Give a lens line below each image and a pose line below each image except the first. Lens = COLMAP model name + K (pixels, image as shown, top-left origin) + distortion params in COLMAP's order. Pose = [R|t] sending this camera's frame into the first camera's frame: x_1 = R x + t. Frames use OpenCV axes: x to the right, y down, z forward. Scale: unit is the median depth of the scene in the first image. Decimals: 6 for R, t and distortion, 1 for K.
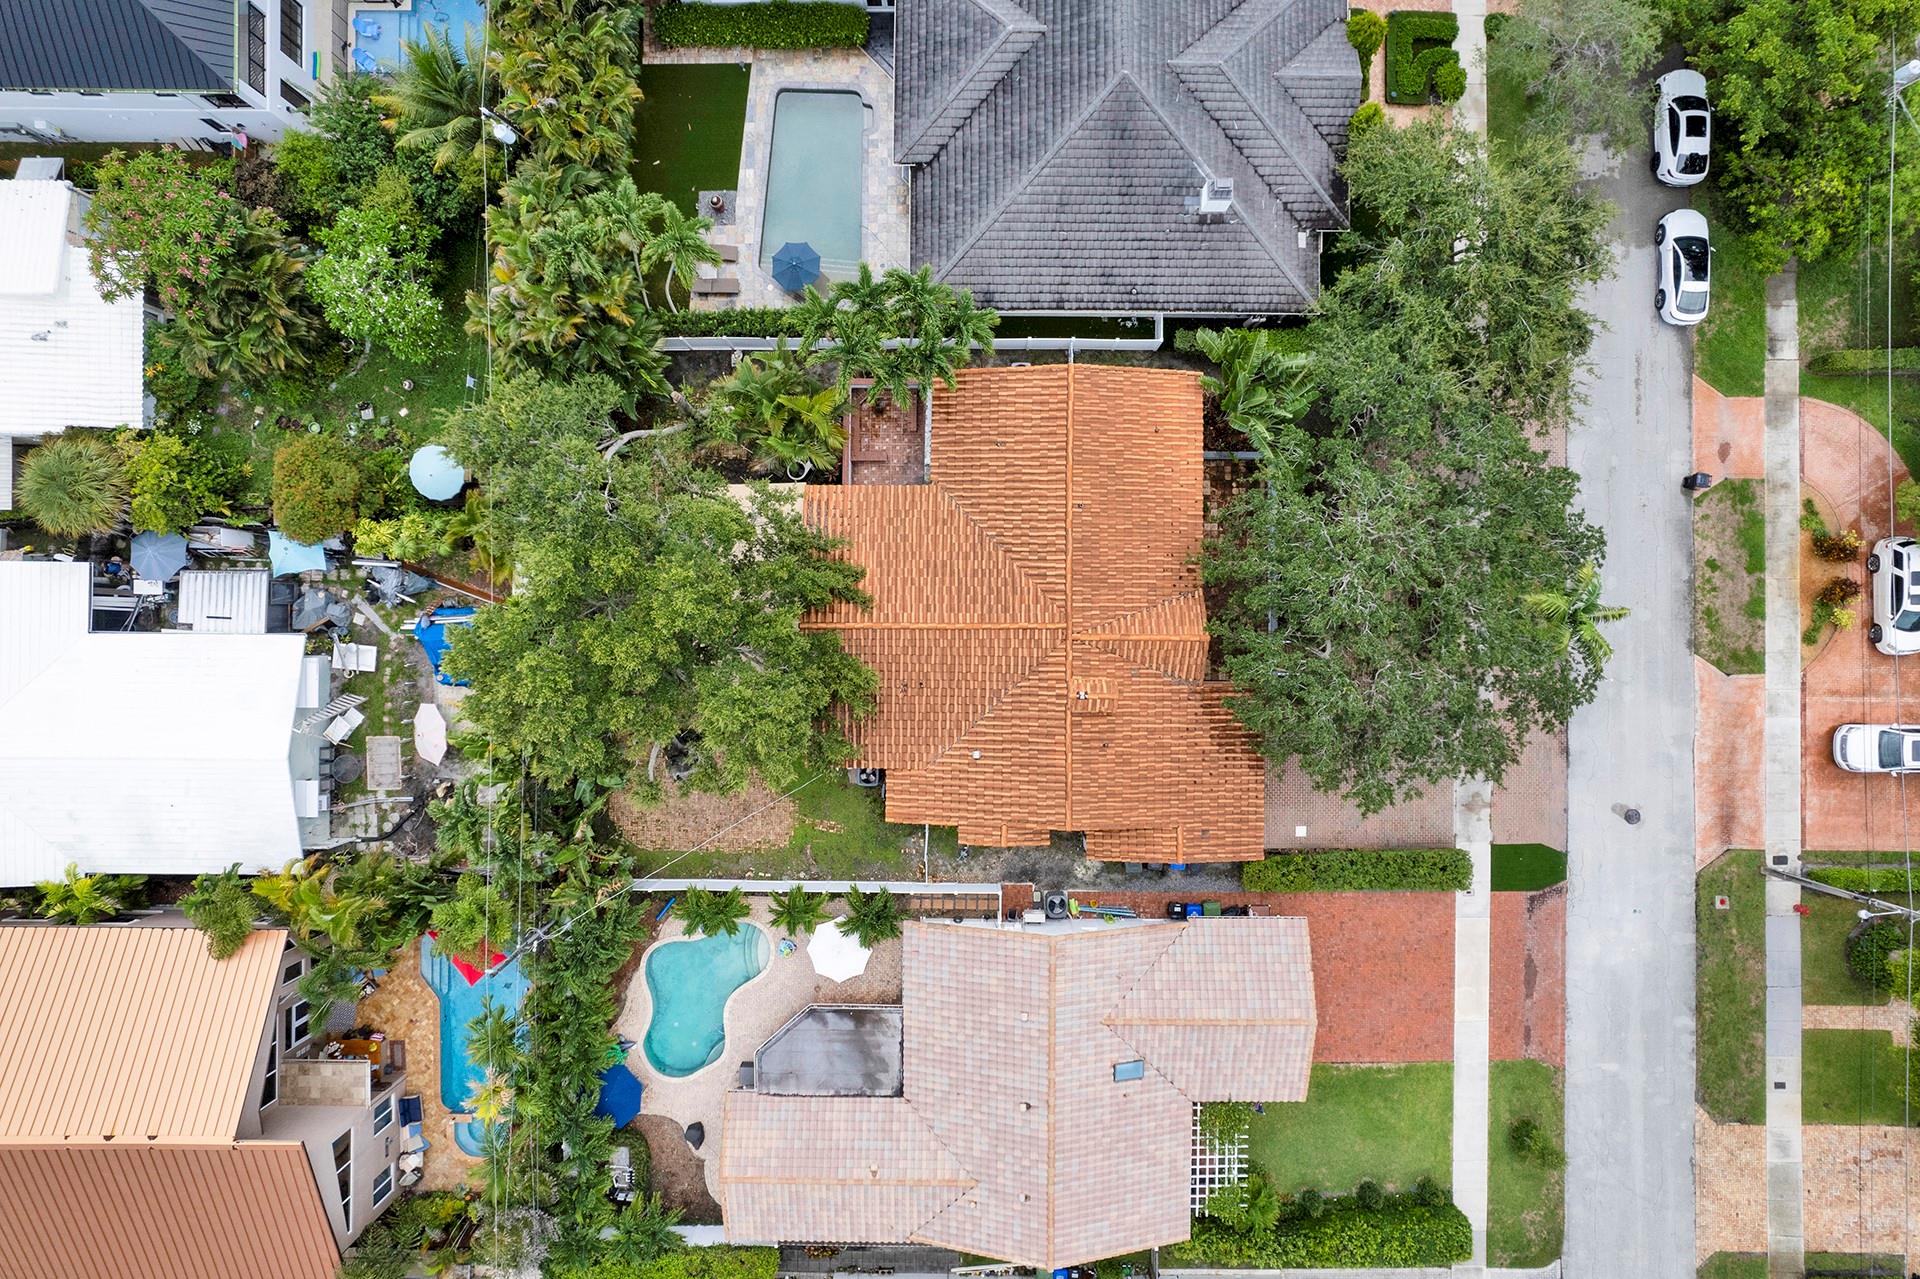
lens RADIAL K [[1231.9, 0, 963.8], [0, 1231.9, 626.3], [0, 0, 1]] dist [-0.061018, 0.060693]
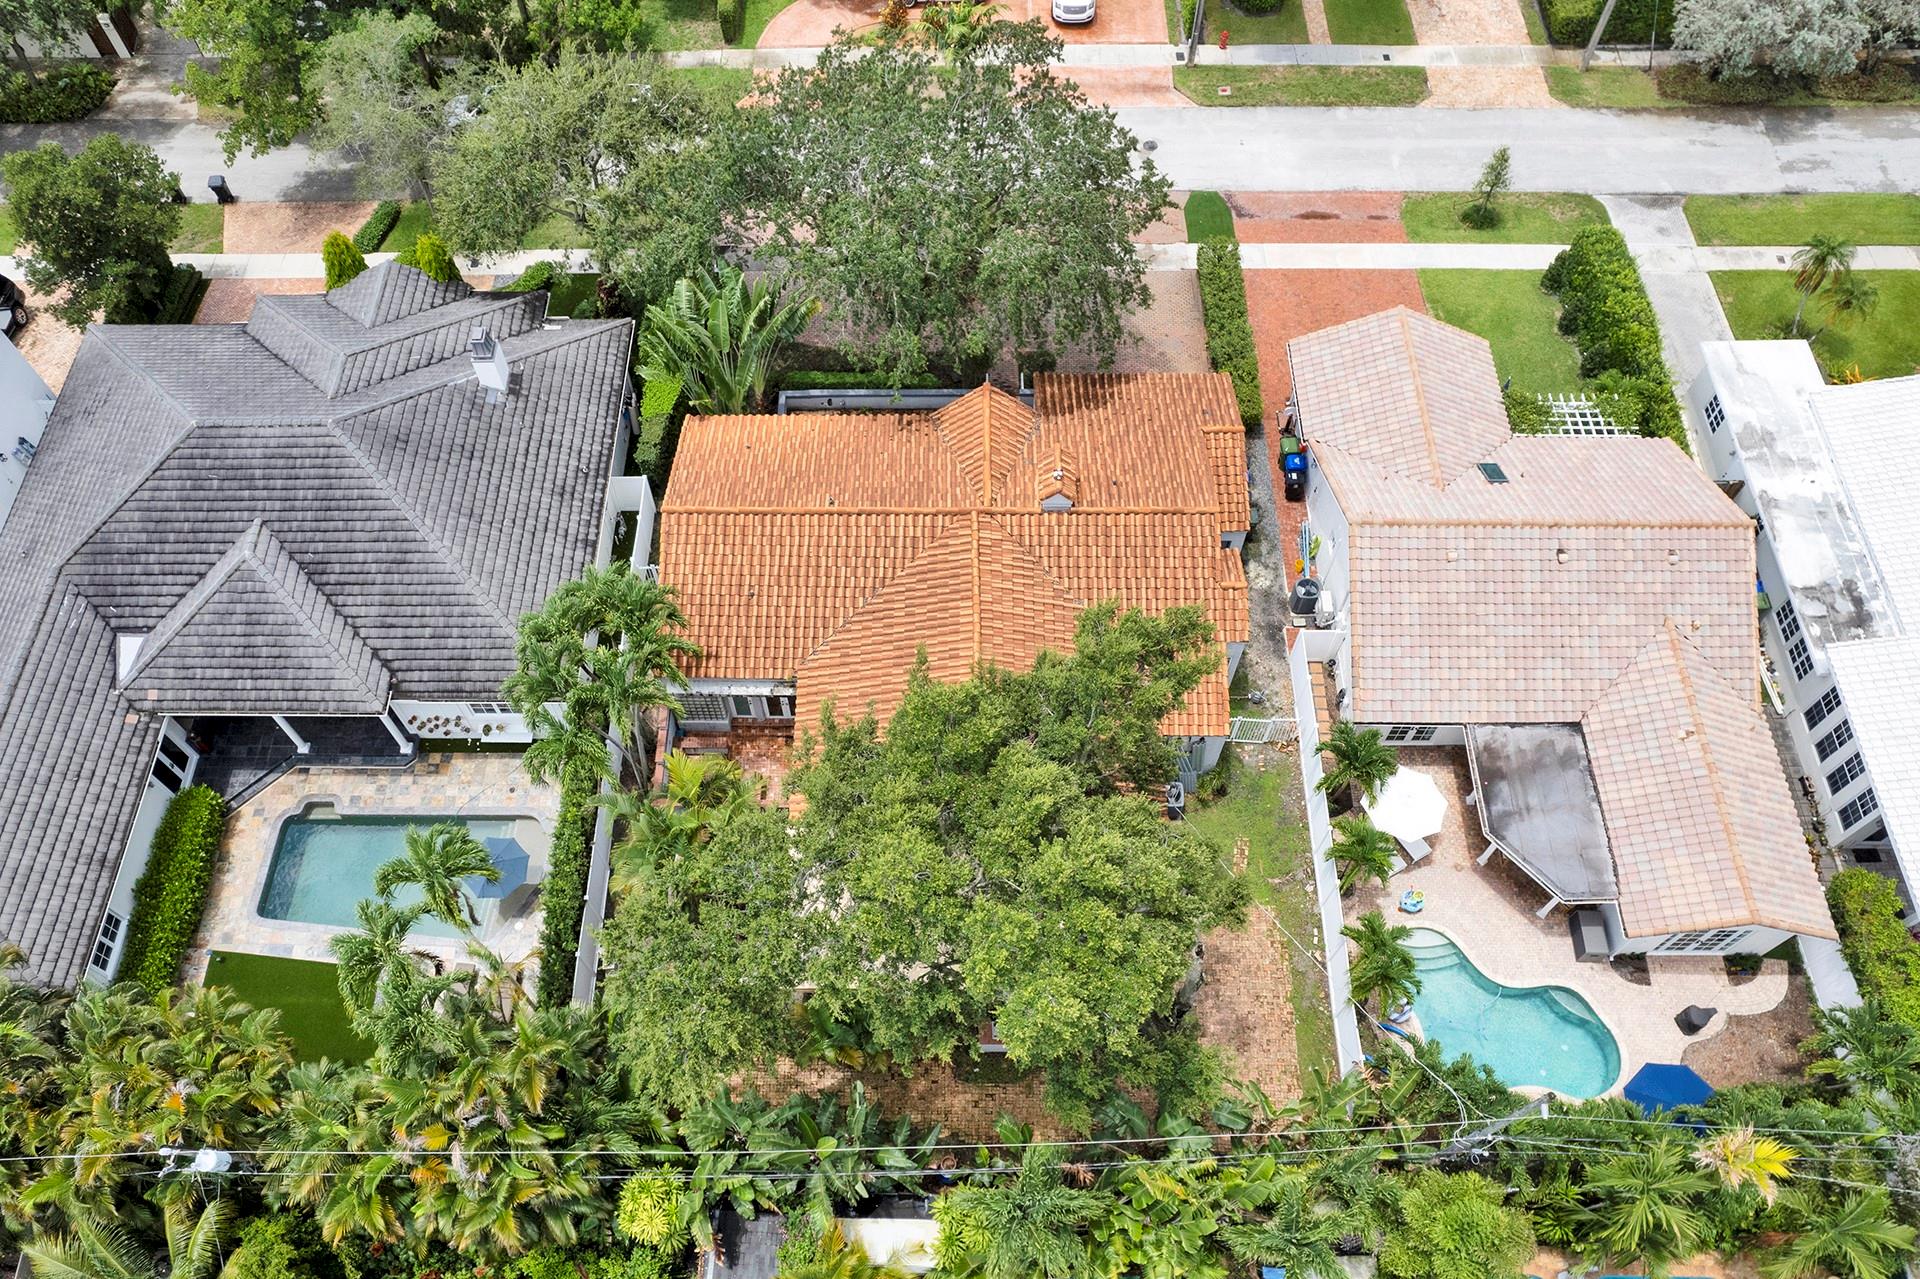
lens RADIAL K [[1261.5, 0, 927.9], [0, 1261.5, 827.0], [0, 0, 1]] dist [-0.045323, 0.029782]
pose [[0.005331, -0.901205, 0.433360, -0.449503], [0.999943, 0.000777, -0.010684, -0.021561], [0.009292, 0.433392, 0.901157, 0.302256]]
